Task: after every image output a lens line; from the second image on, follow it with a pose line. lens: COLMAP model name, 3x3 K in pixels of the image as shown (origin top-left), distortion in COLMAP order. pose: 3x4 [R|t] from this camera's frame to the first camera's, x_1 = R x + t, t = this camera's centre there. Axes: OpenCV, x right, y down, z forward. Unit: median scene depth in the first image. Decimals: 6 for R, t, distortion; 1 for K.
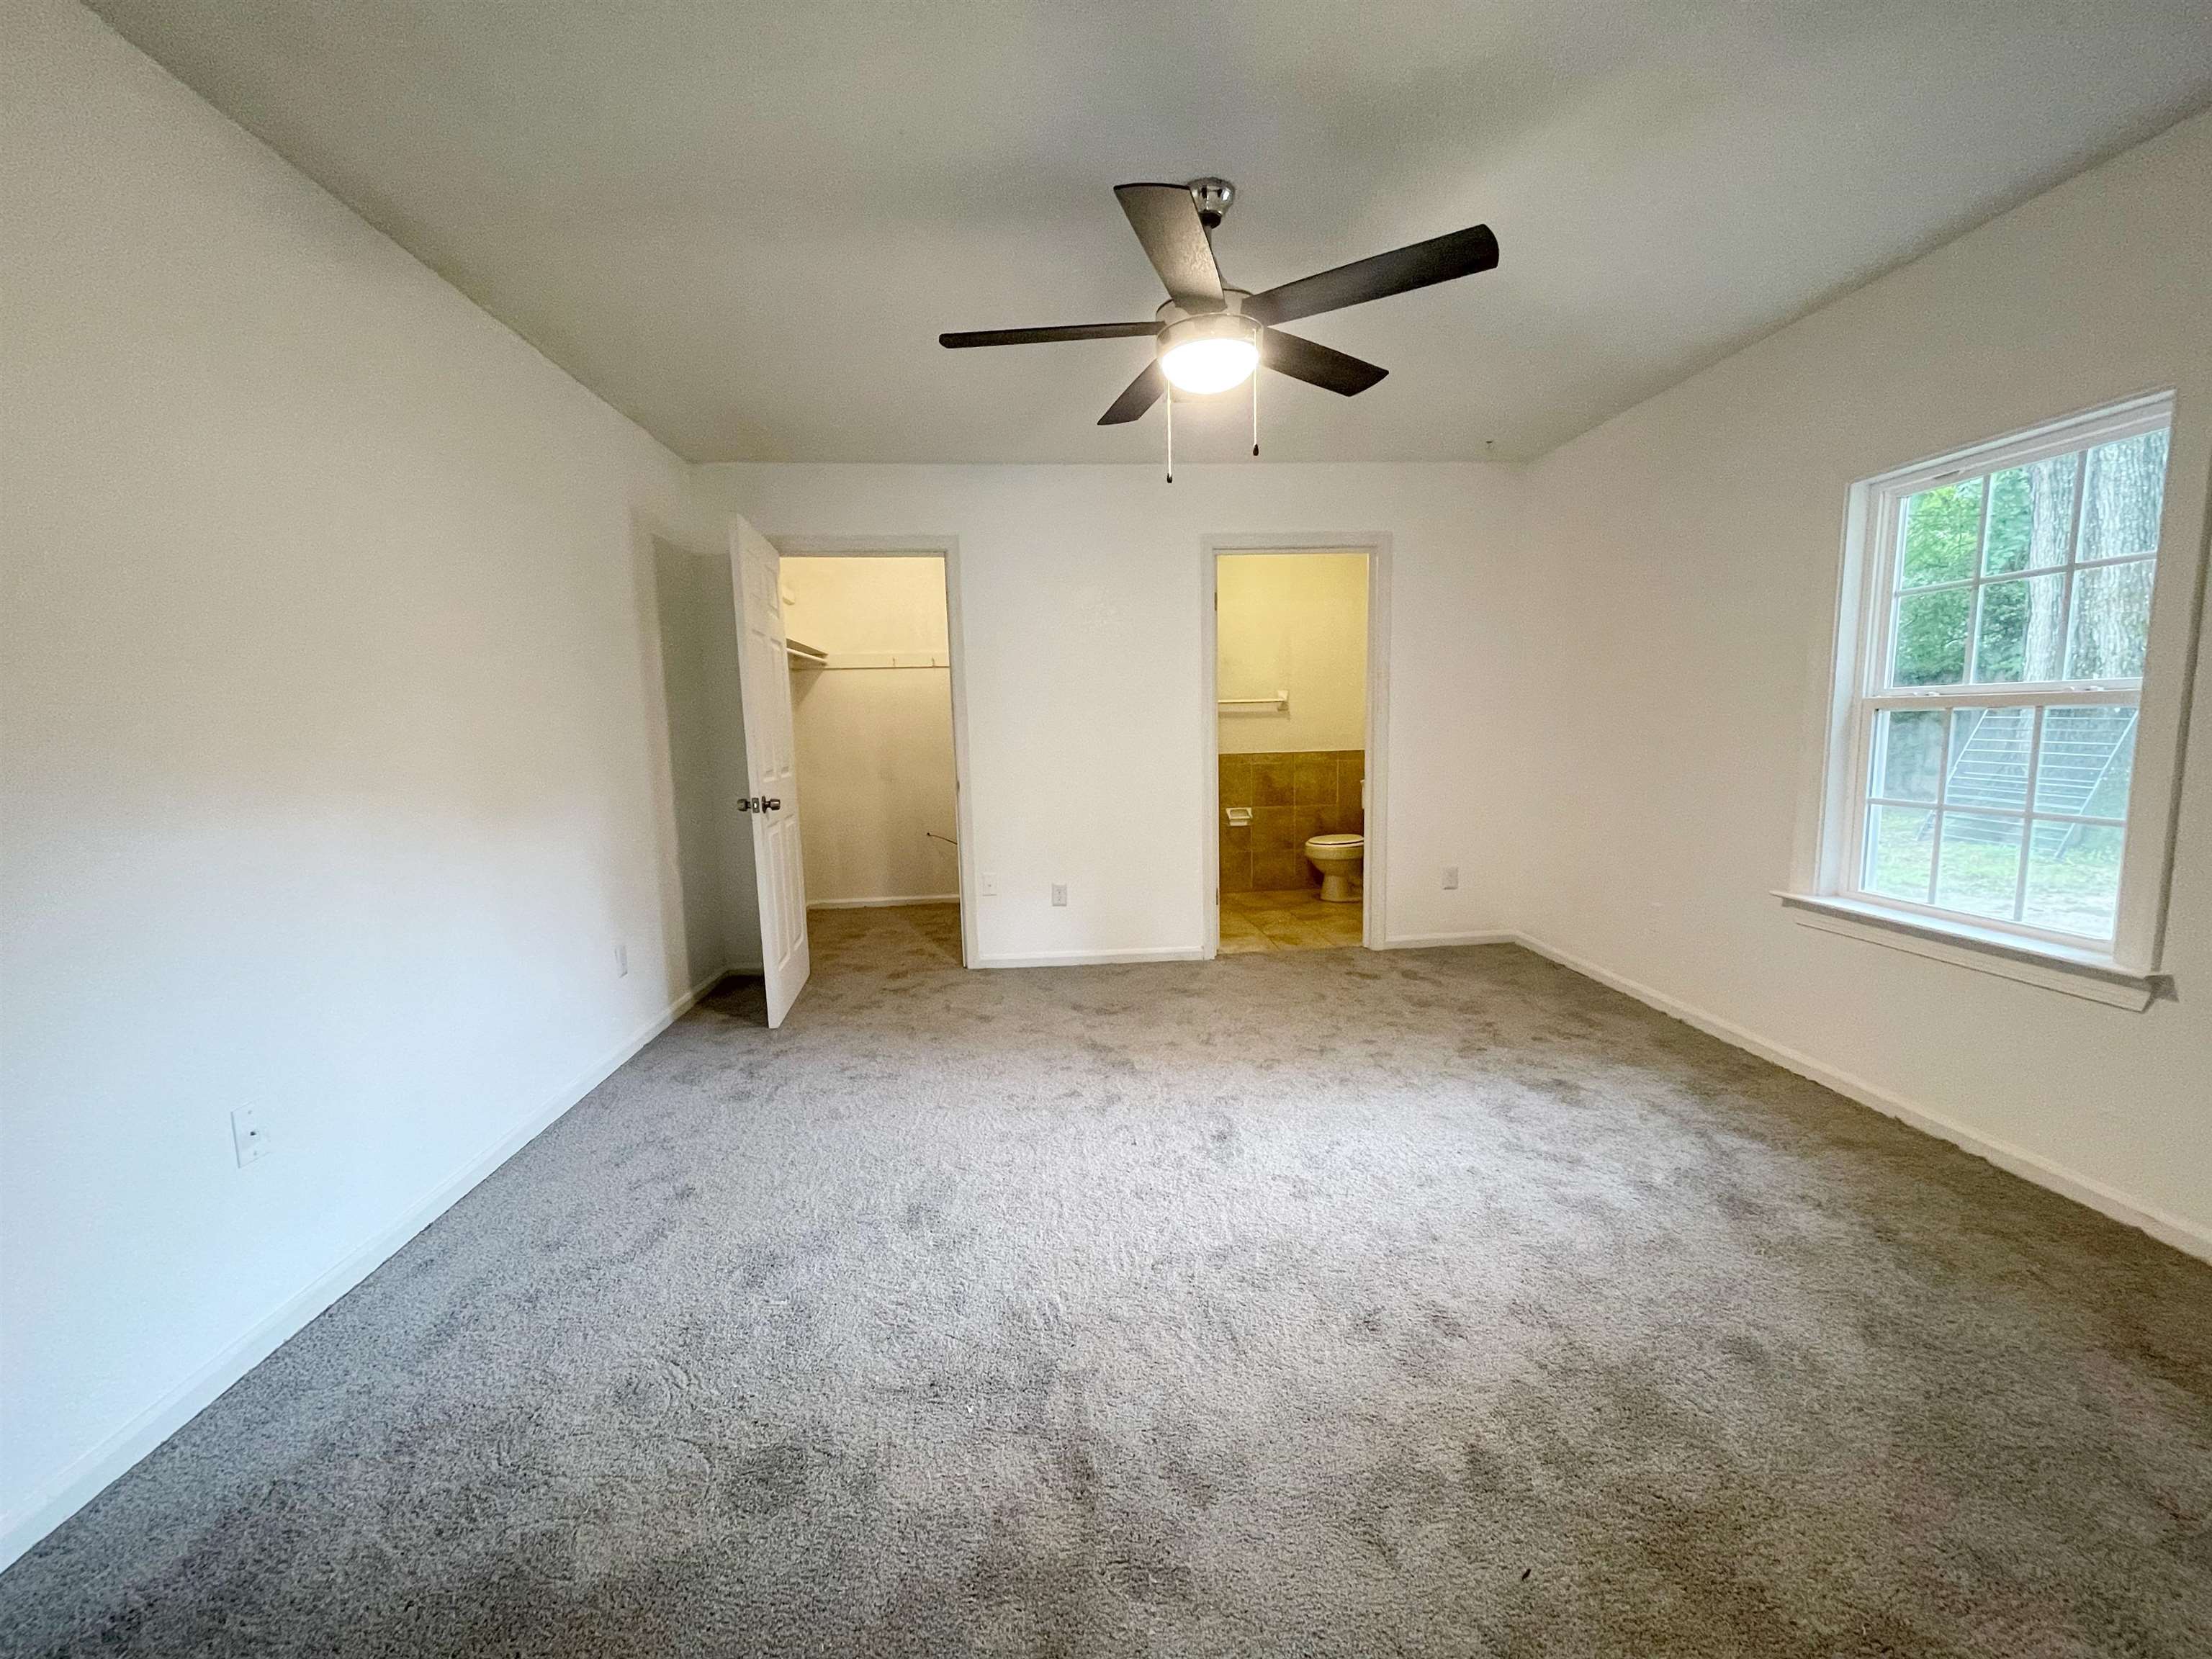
lens RADIAL K [[894.3, 0, 1114.3], [0, 894.3, 830.7], [0, 0, 1]] dist [-0.002987, 0.000020]
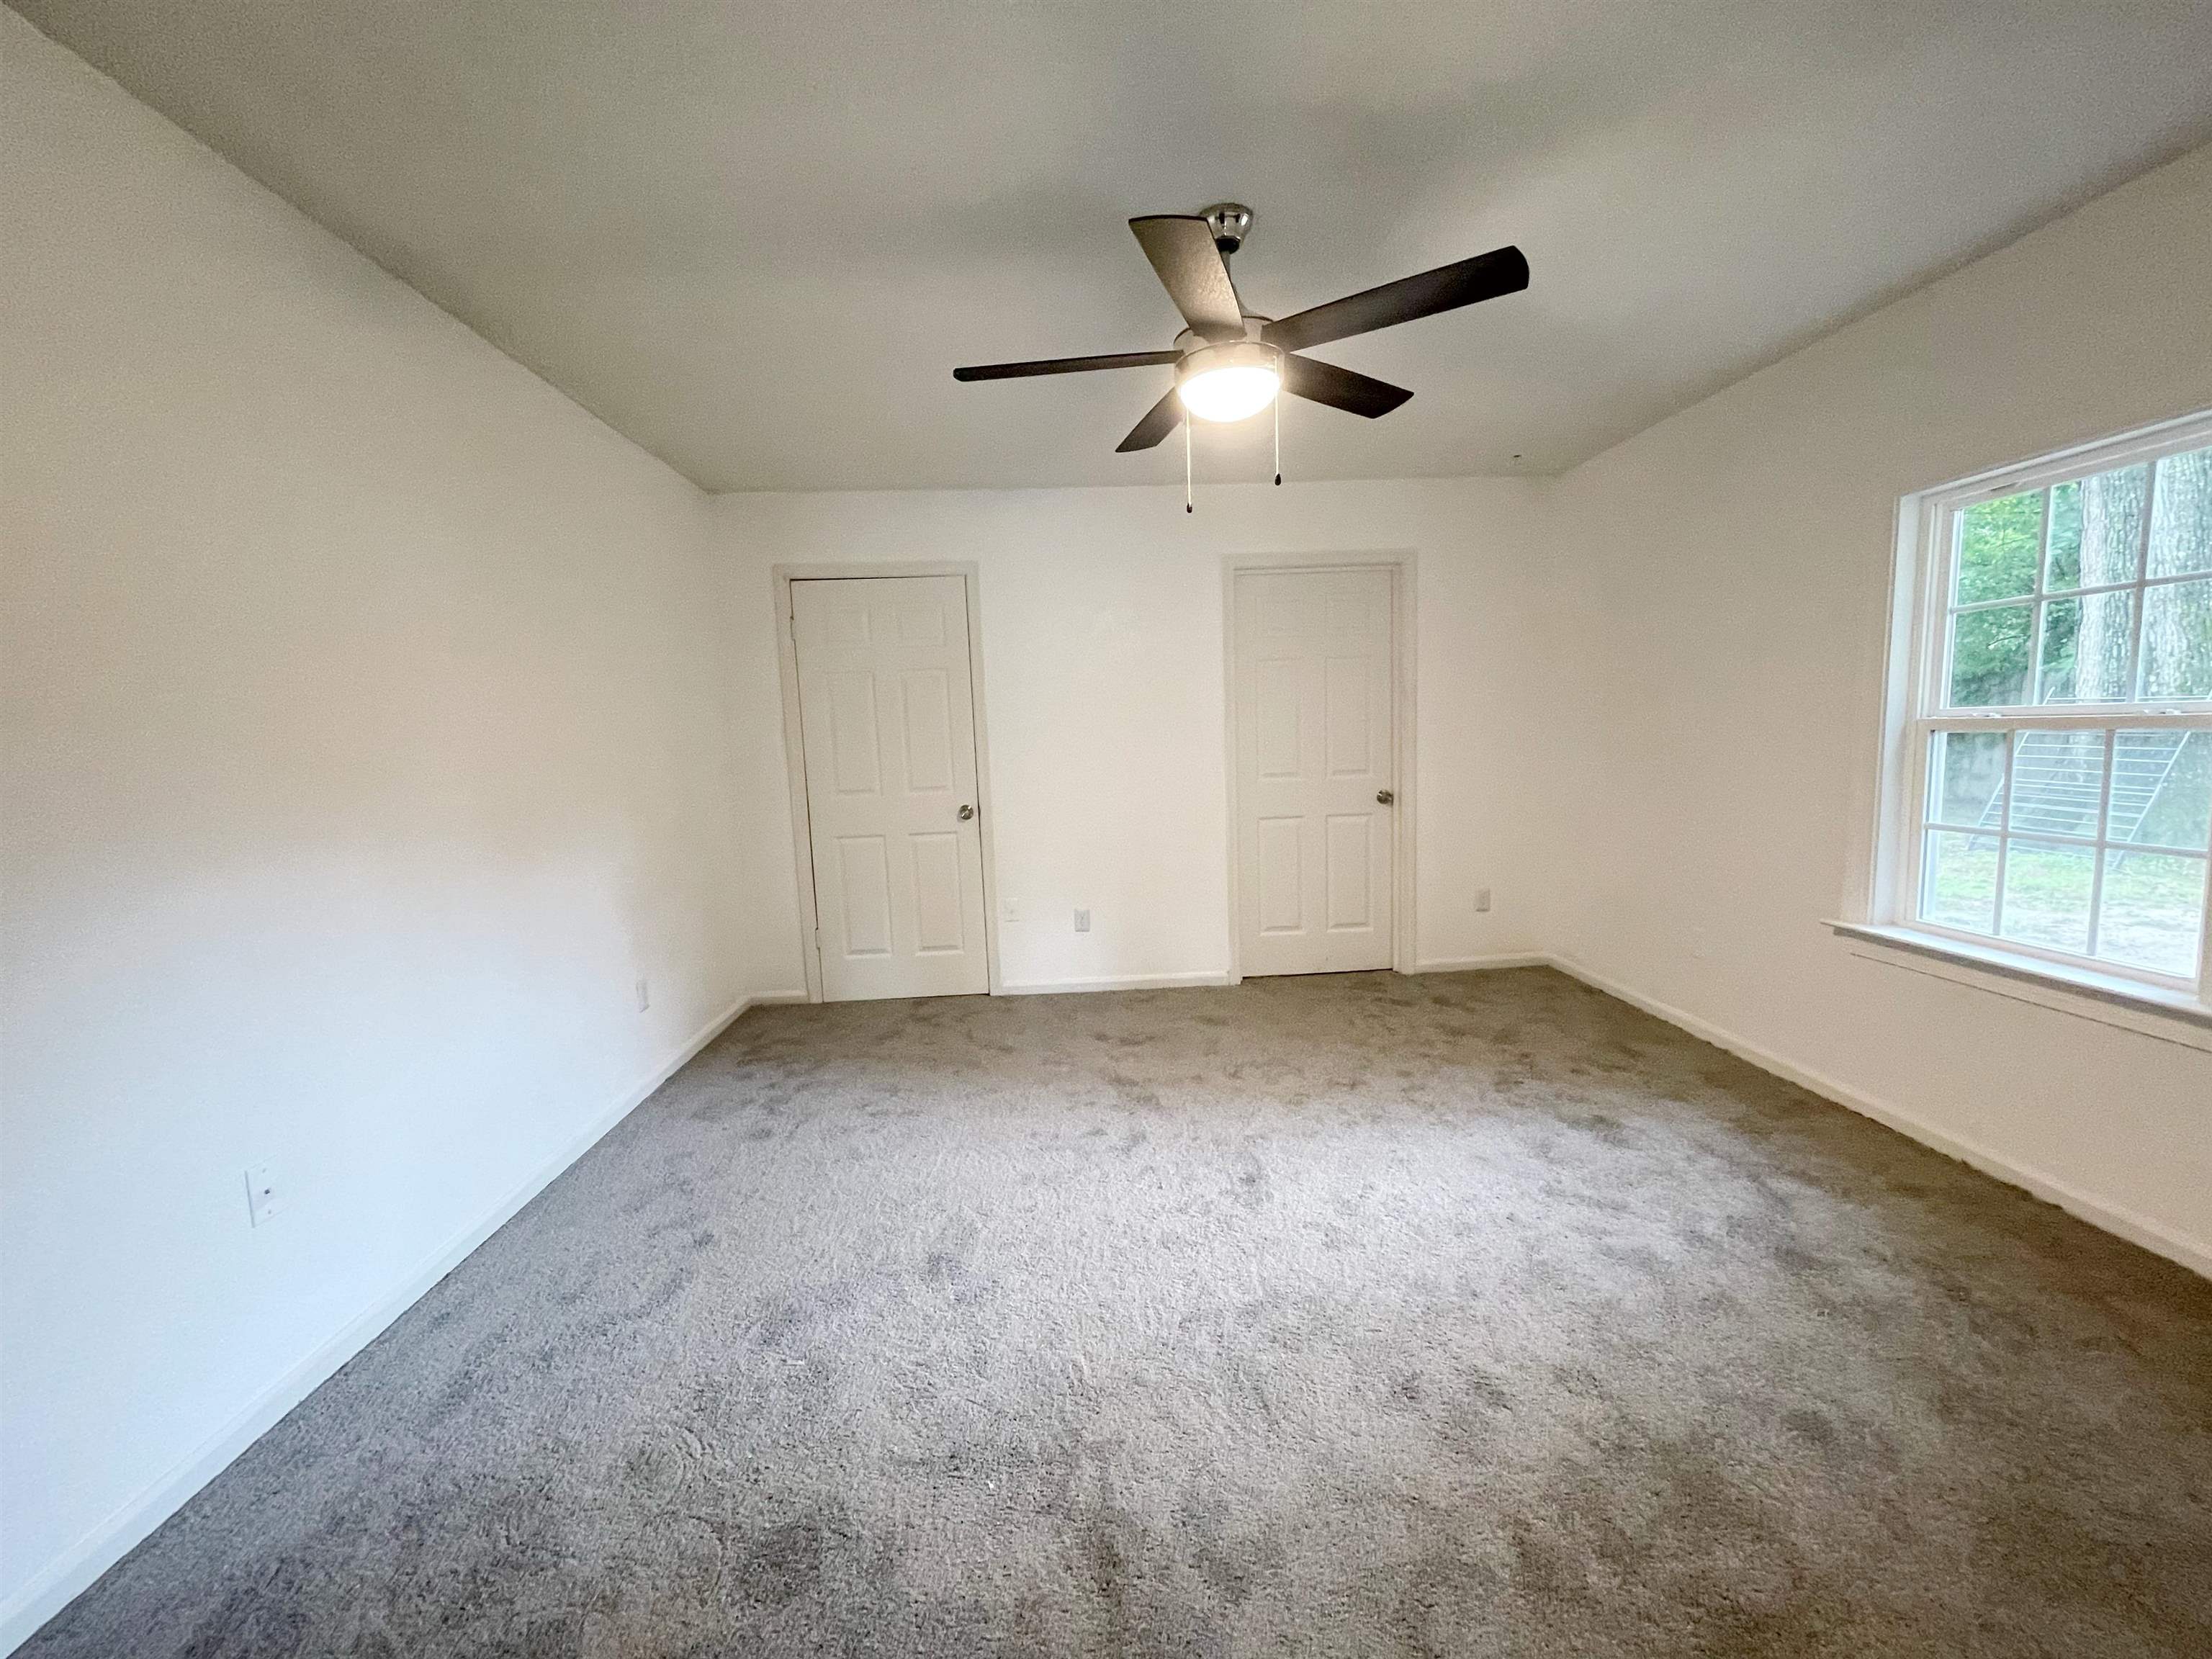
lens RADIAL K [[894.3, 0, 1115.0], [0, 894.3, 829.8], [0, 0, 1]] dist [-0.002987, 0.000020]
pose [[0.999610, -0.009928, -0.026105, 0.002898], [0.009639, 0.999891, -0.011177, -0.035136], [0.026214, 0.010921, 0.999597, 0.027499]]
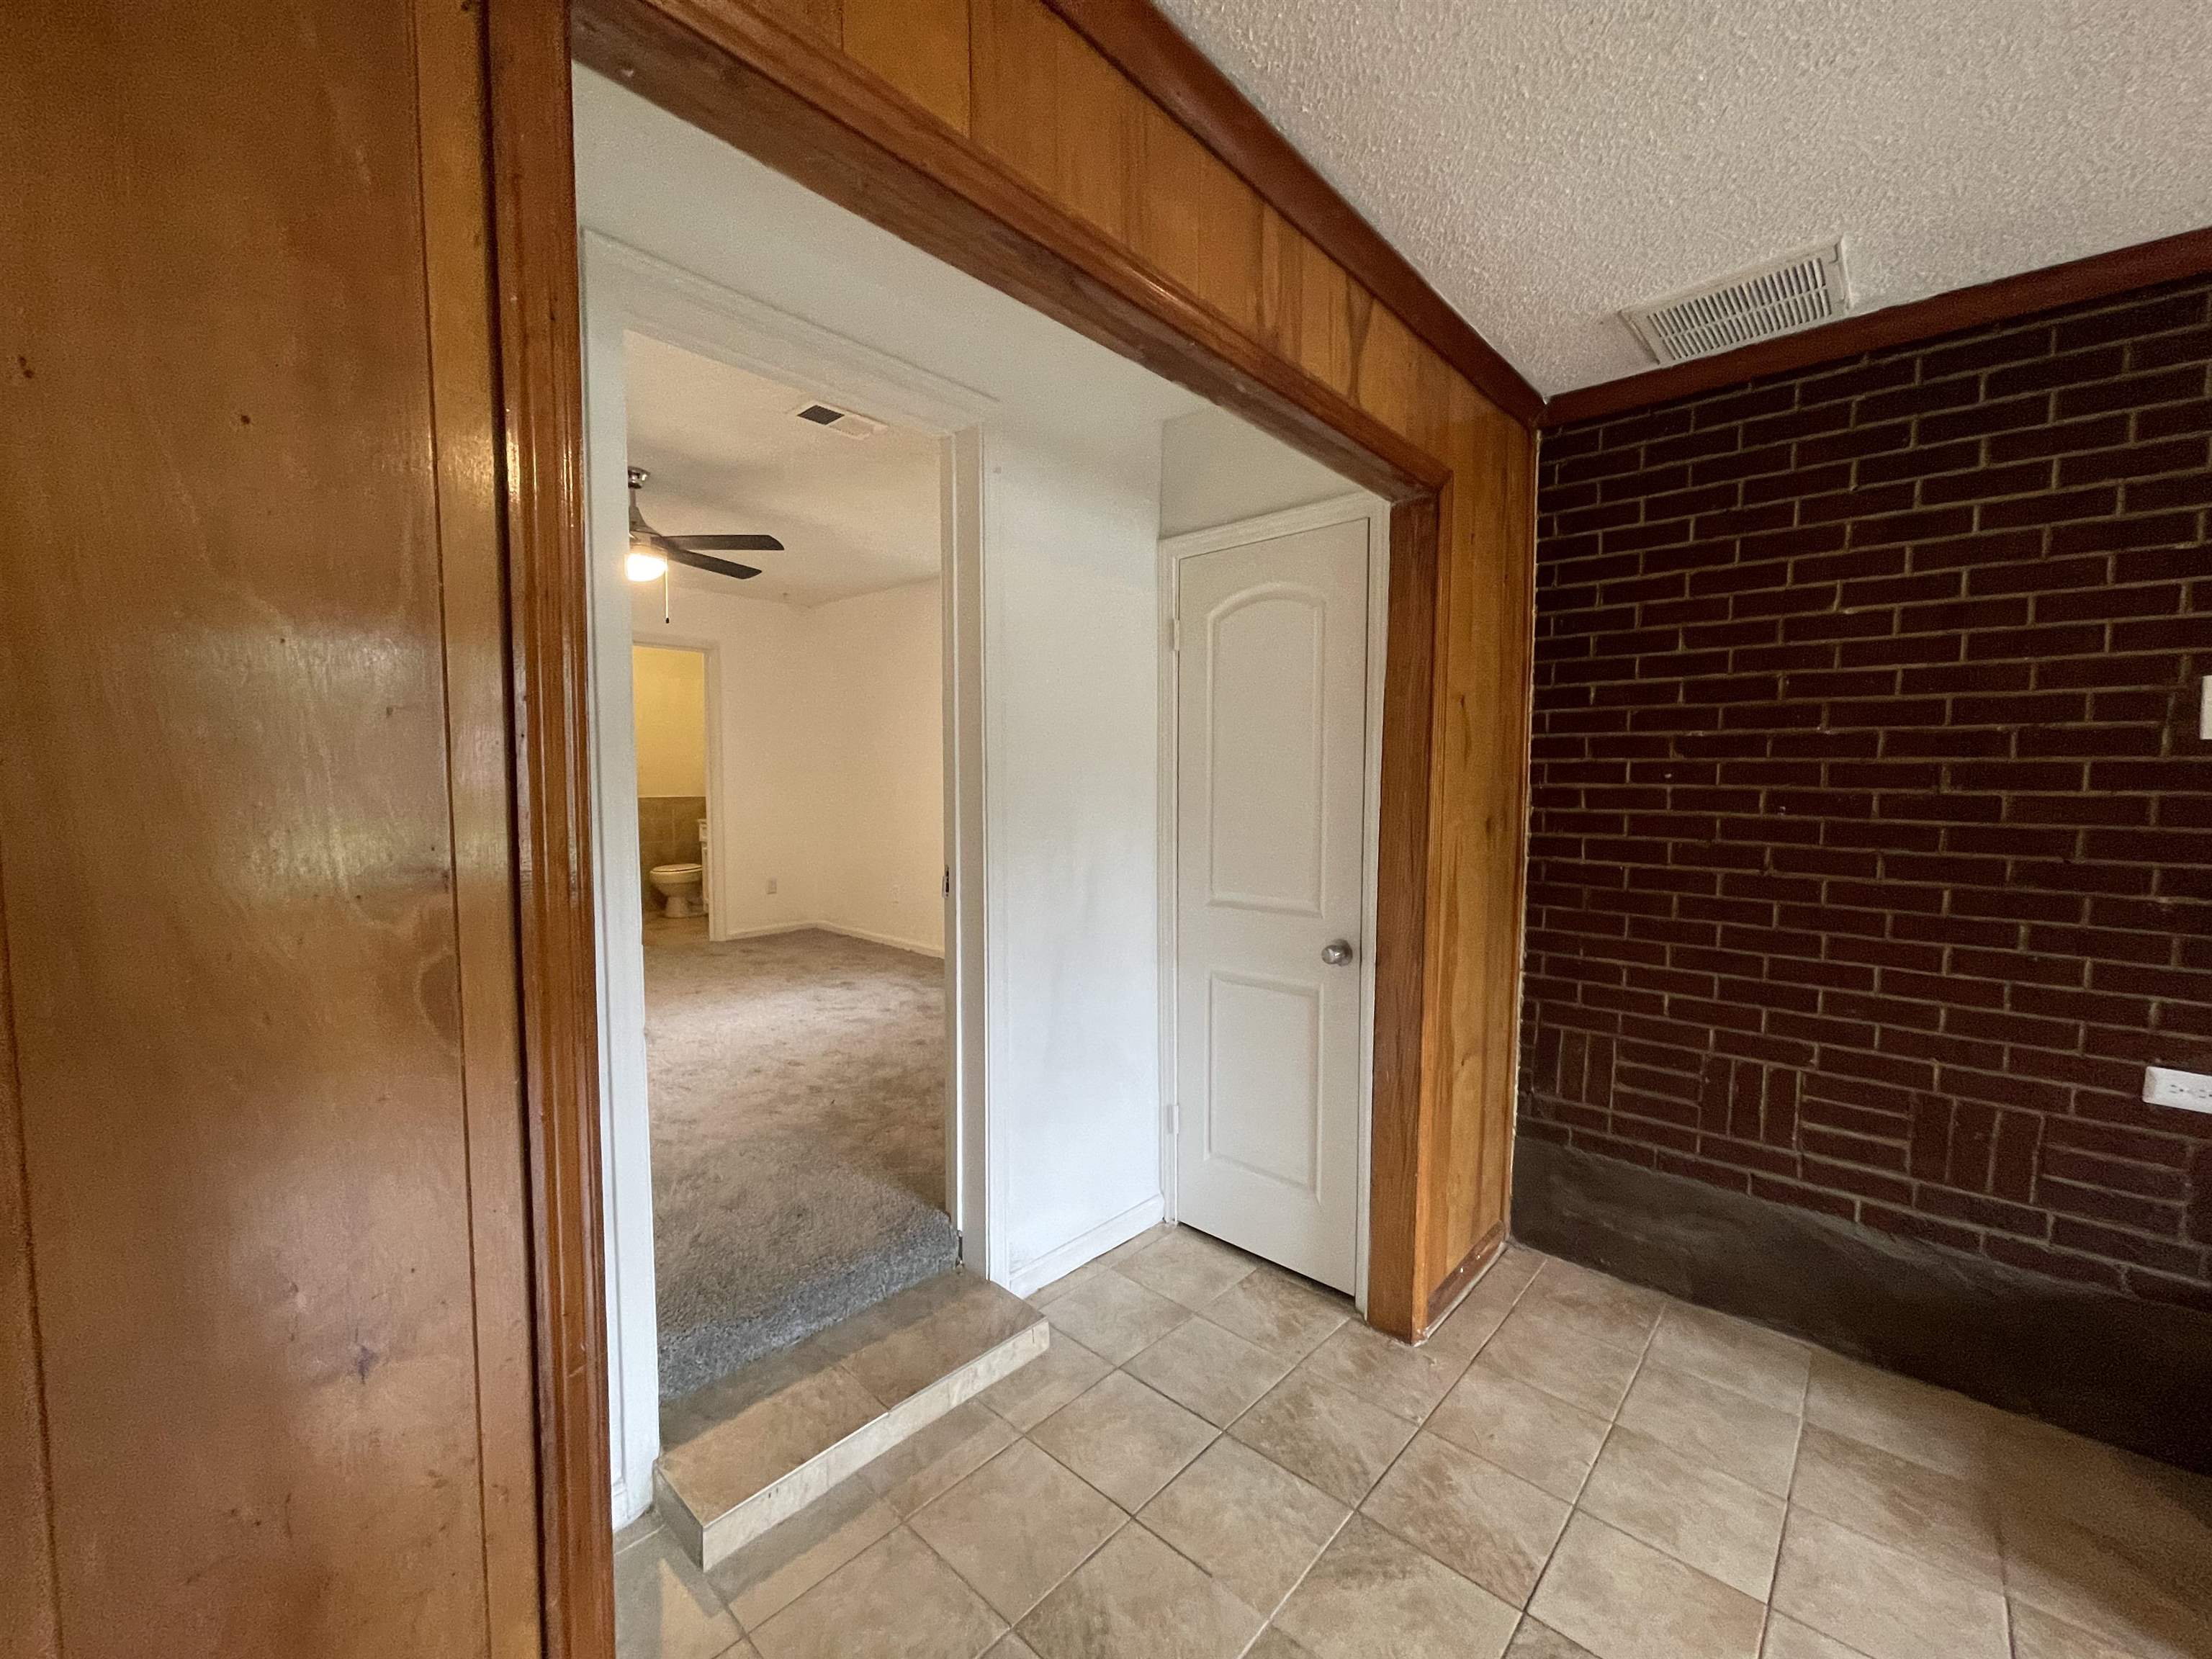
lens RADIAL K [[894.3, 0, 1118.5], [0, 894.3, 833.9], [0, 0, 1]] dist [-0.002987, 0.000020]
pose [[0.729781, -0.023370, 0.683282, -0.423041], [0.064462, 0.997315, -0.034738, 0.122680], [-0.680635, 0.069397, 0.729328, -0.930308]]
